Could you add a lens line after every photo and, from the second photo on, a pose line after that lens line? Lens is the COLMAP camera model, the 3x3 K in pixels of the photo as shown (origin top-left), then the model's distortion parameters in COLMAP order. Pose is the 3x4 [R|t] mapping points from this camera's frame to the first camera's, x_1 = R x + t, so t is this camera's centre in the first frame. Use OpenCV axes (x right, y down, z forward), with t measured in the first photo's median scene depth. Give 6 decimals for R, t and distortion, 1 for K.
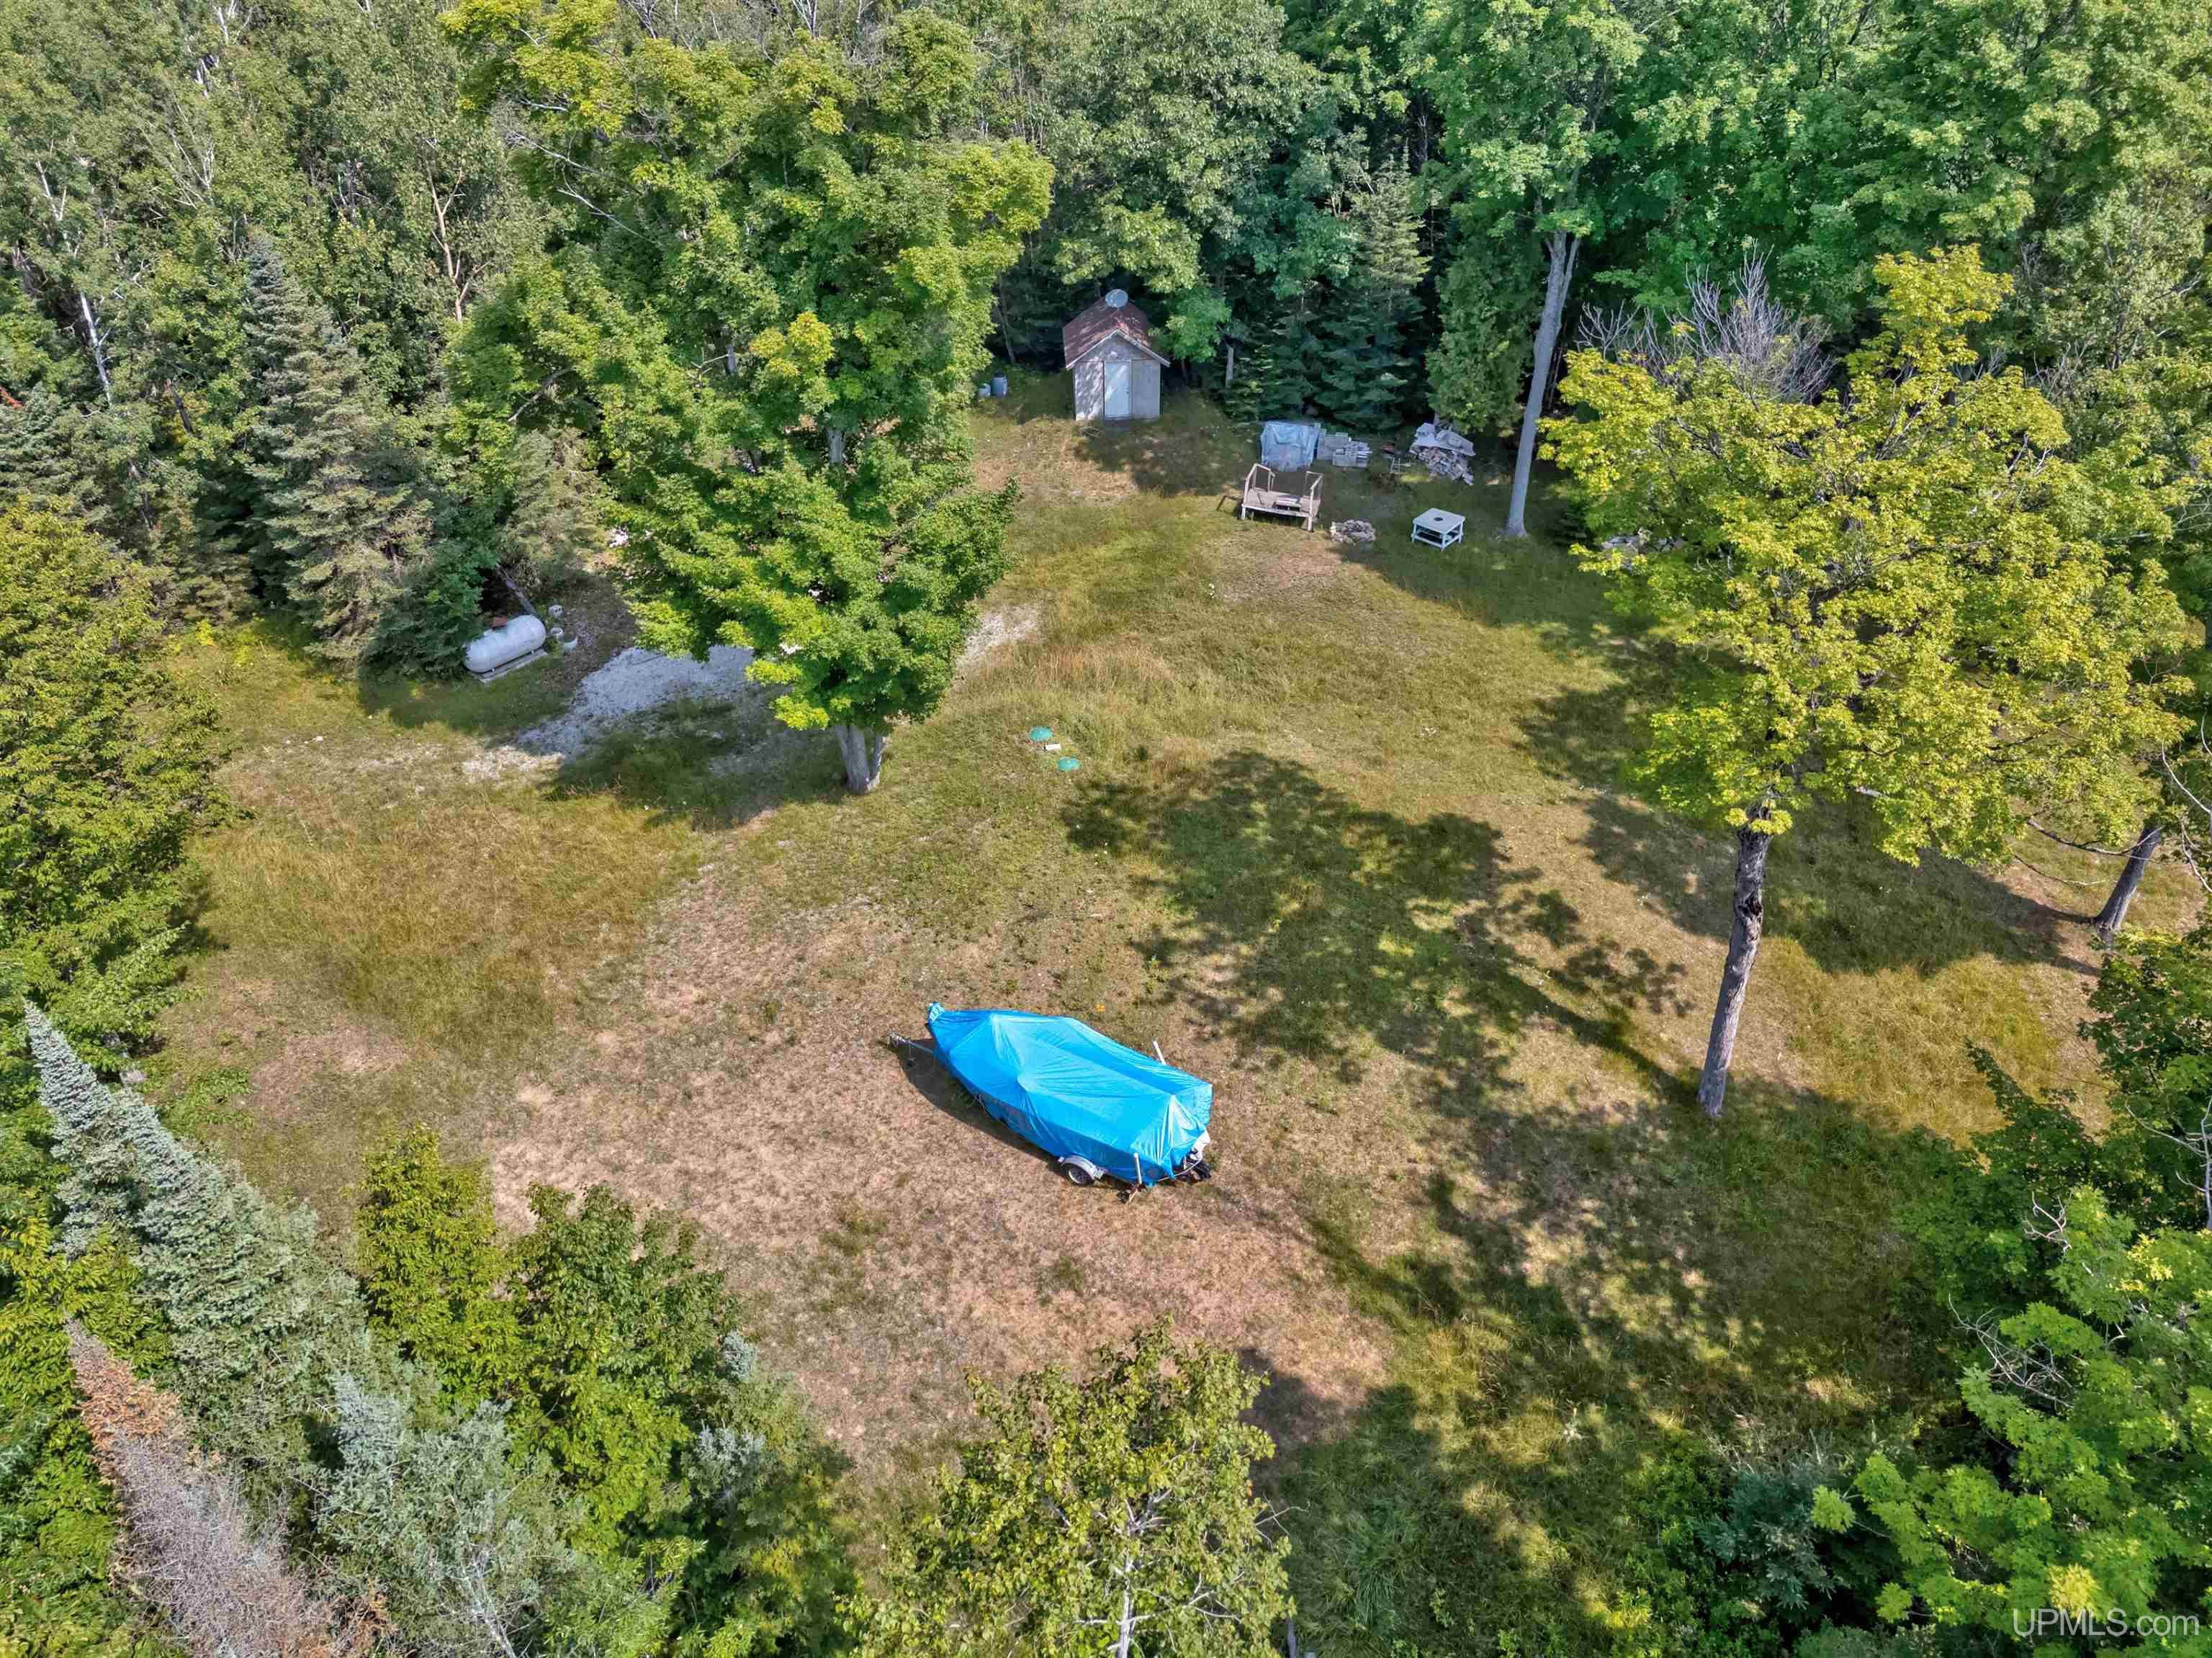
lens RADIAL K [[1548.5, 0, 1135.9], [0, 1548.5, 831.5], [0, 0, 1]] dist [0.081960, -0.061288]
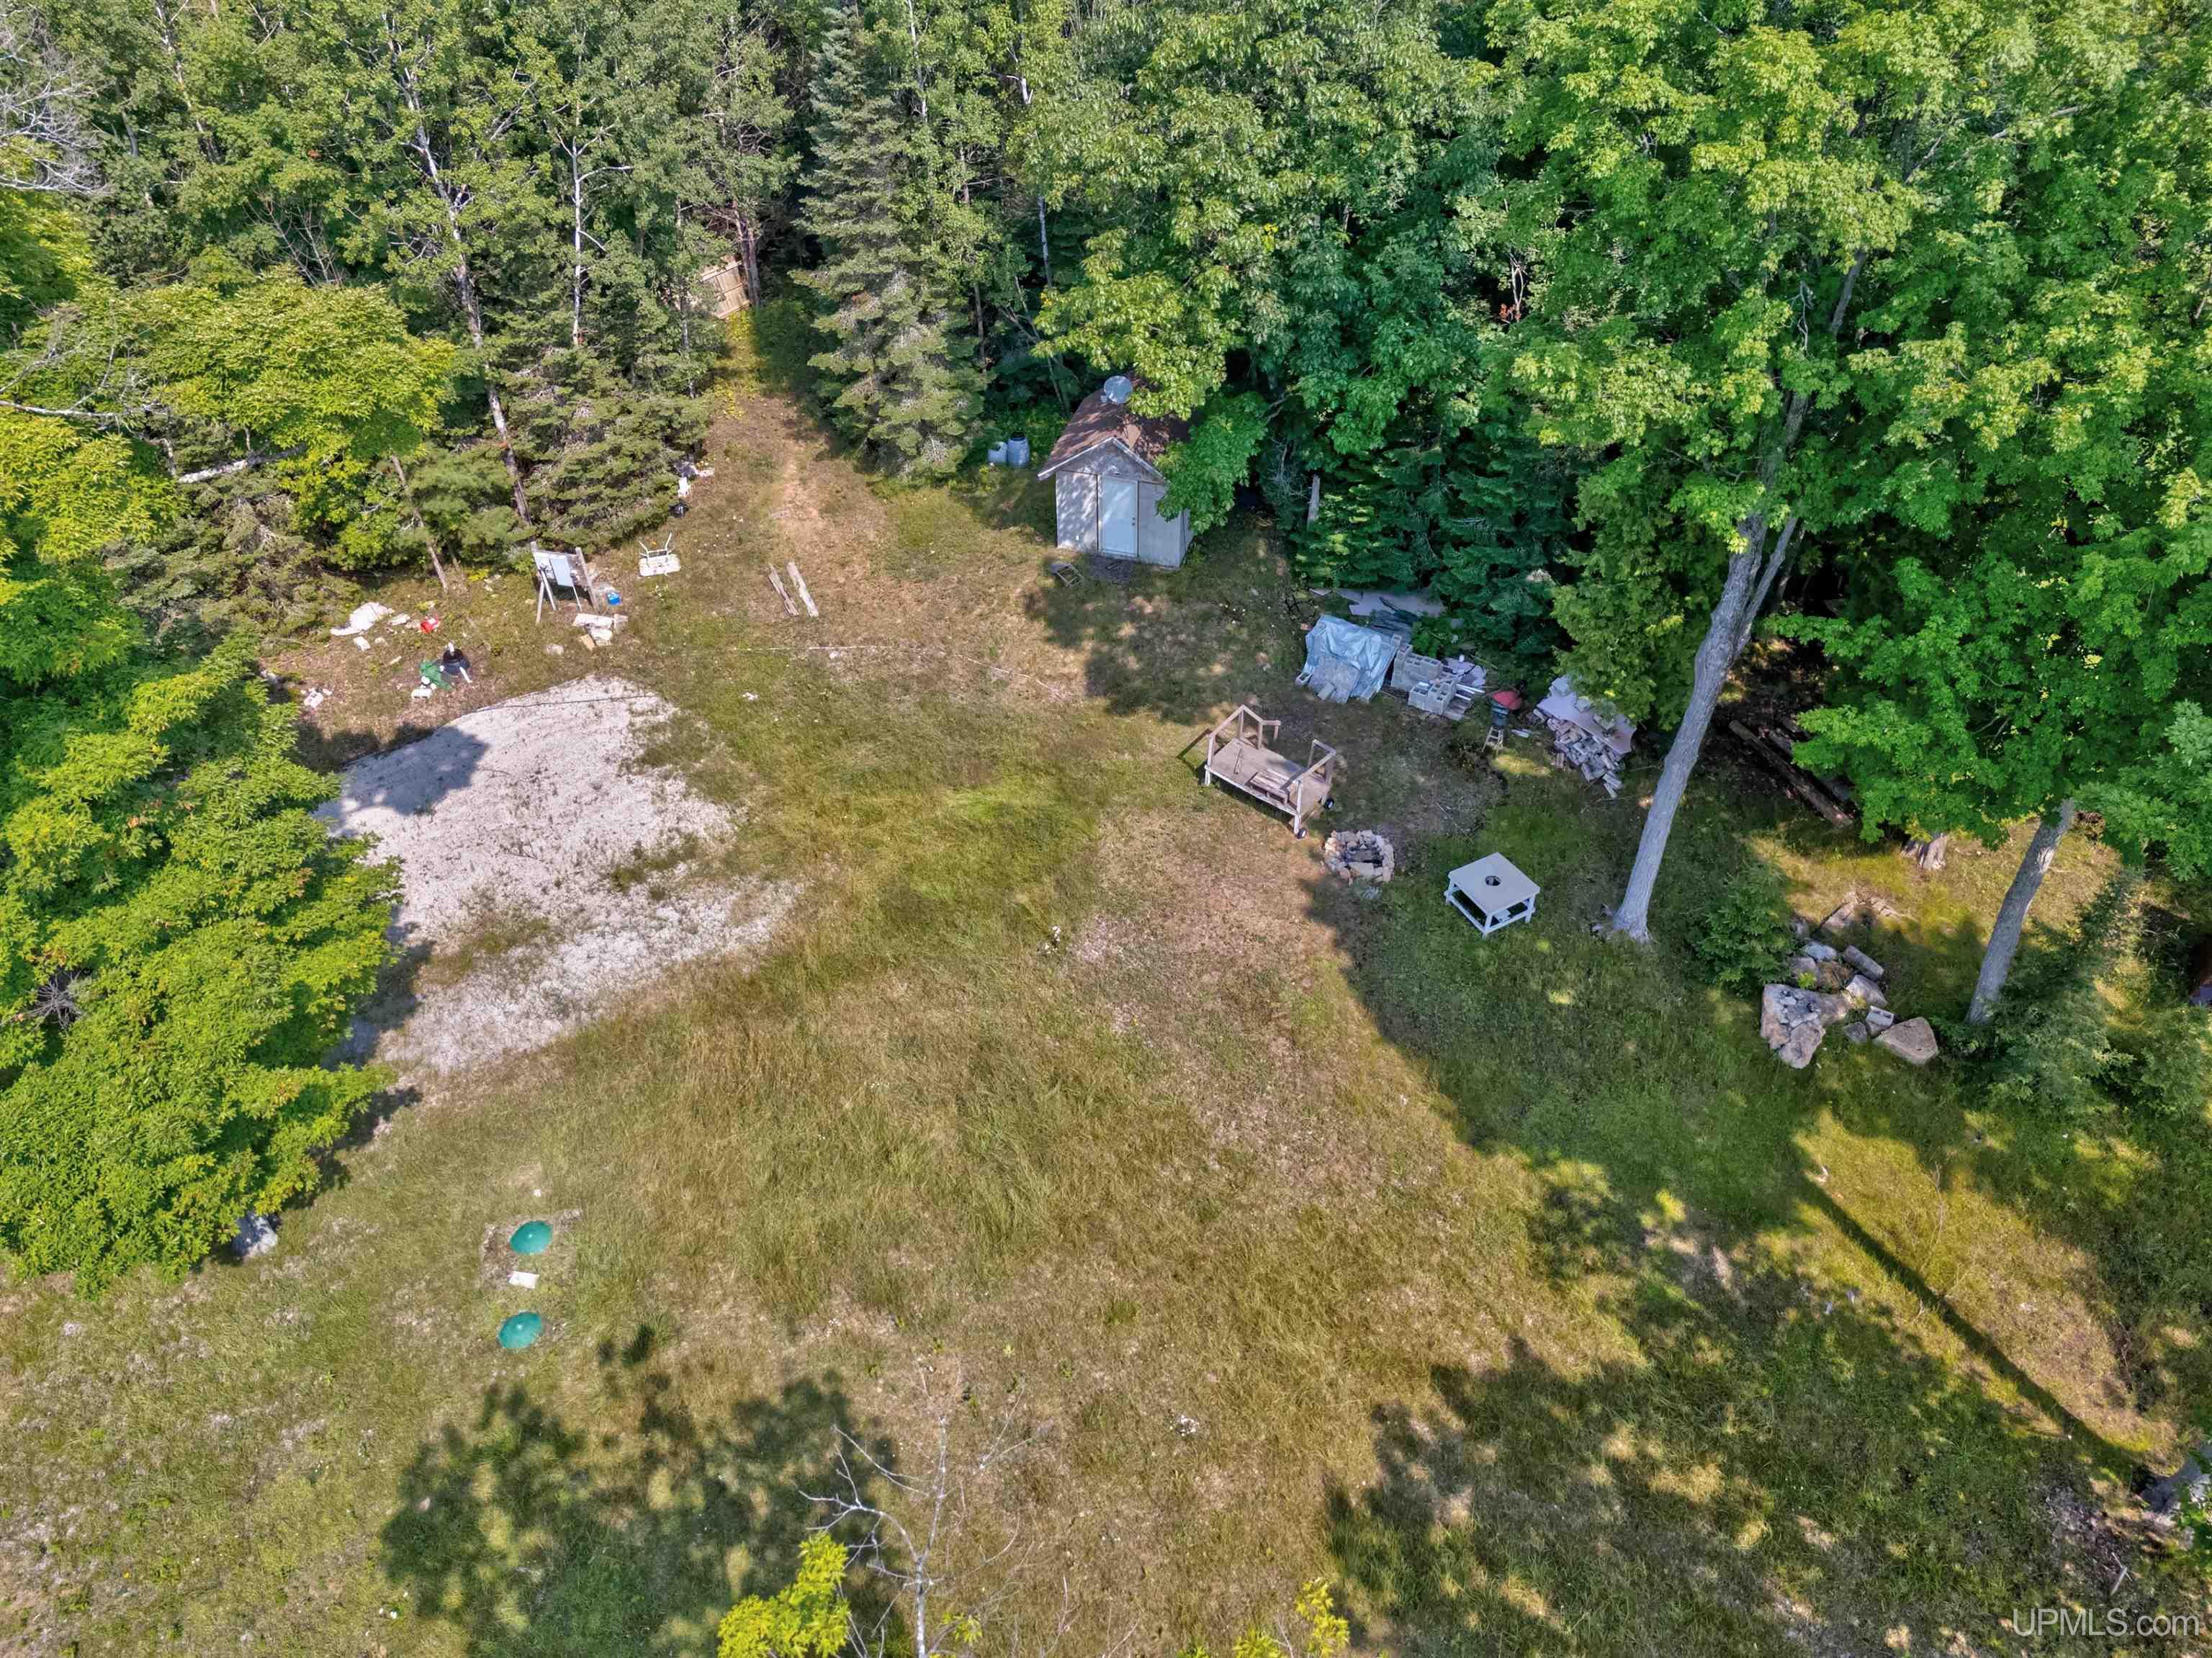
lens RADIAL K [[1607.1, 0, 1139.4], [0, 1607.1, 833.8], [0, 0, 1]] dist [0.086105, -0.070705]
pose [[0.940446, 0.238624, -0.242115, 0.230215], [-0.213161, 0.968753, 0.126807, -0.289386], [0.264809, -0.067645, 0.961925, 0.410604]]
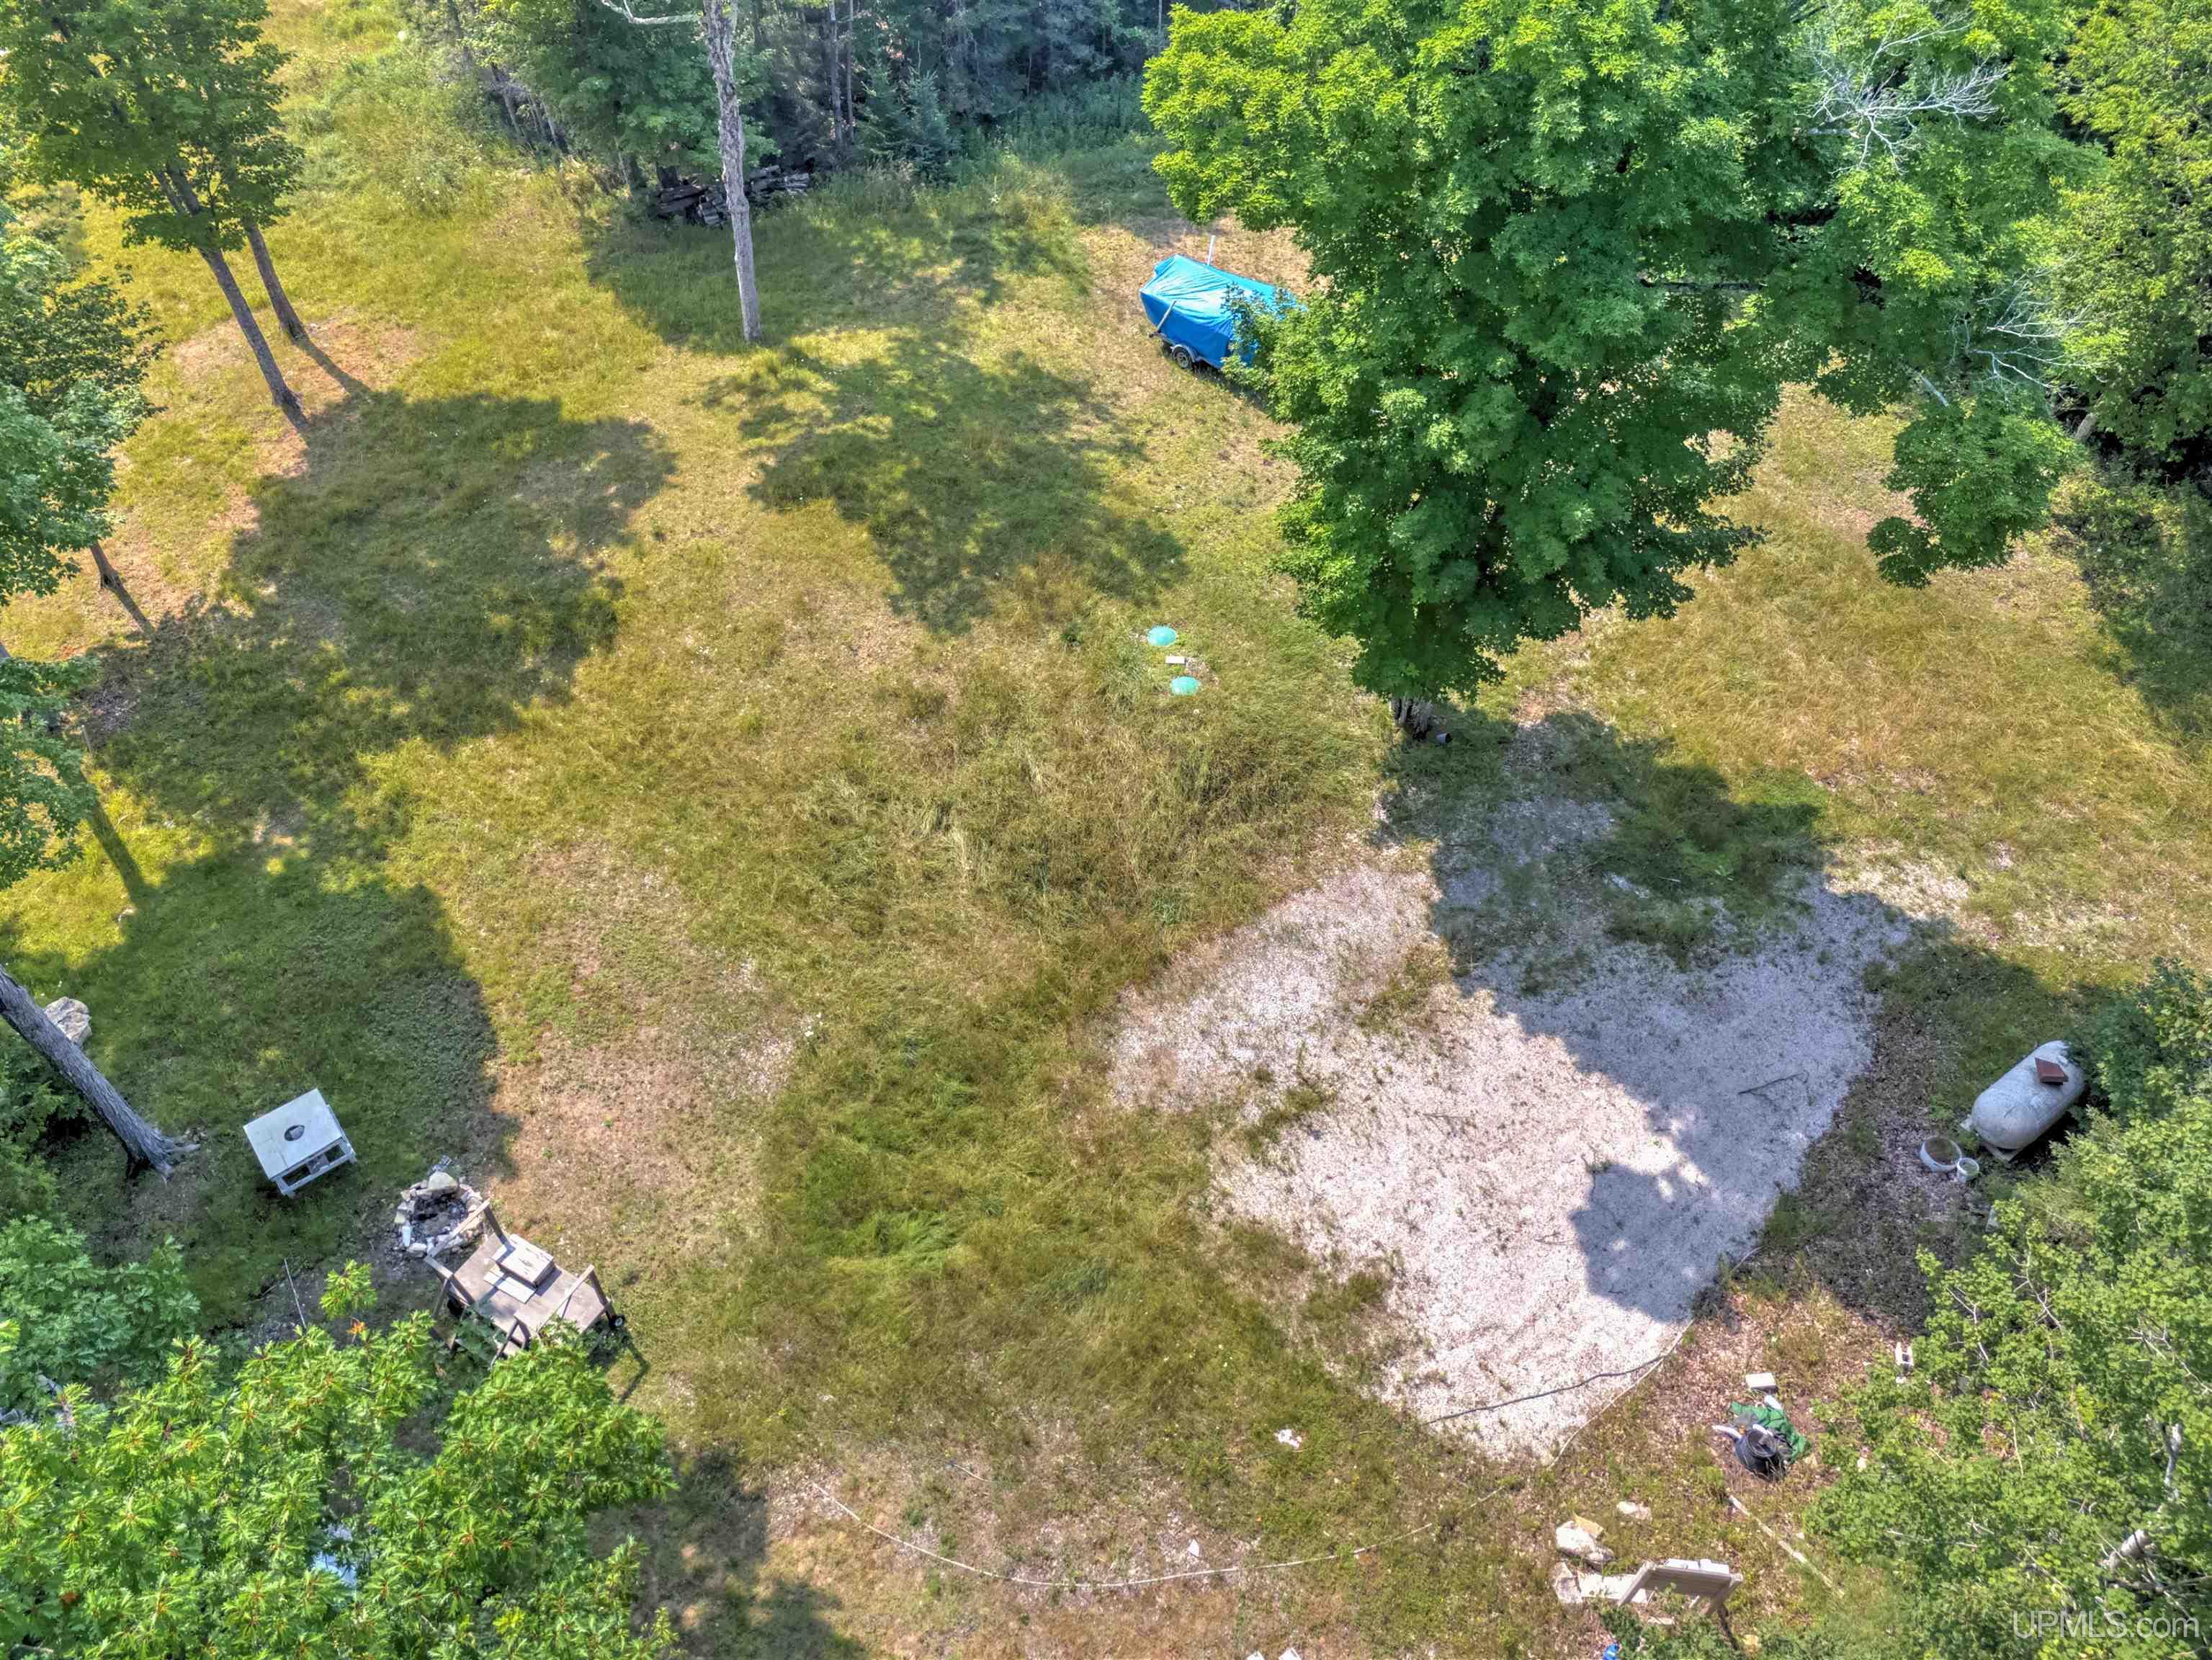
lens RADIAL K [[1607.5, 0, 1139.4], [0, 1607.5, 834.8], [0, 0, 1]] dist [0.086105, -0.070705]
pose [[-0.975046, -0.160876, 0.152987, -0.152564], [0.147061, 0.048190, 0.987953, -0.749352], [-0.166311, 0.985797, -0.023328, 0.943019]]
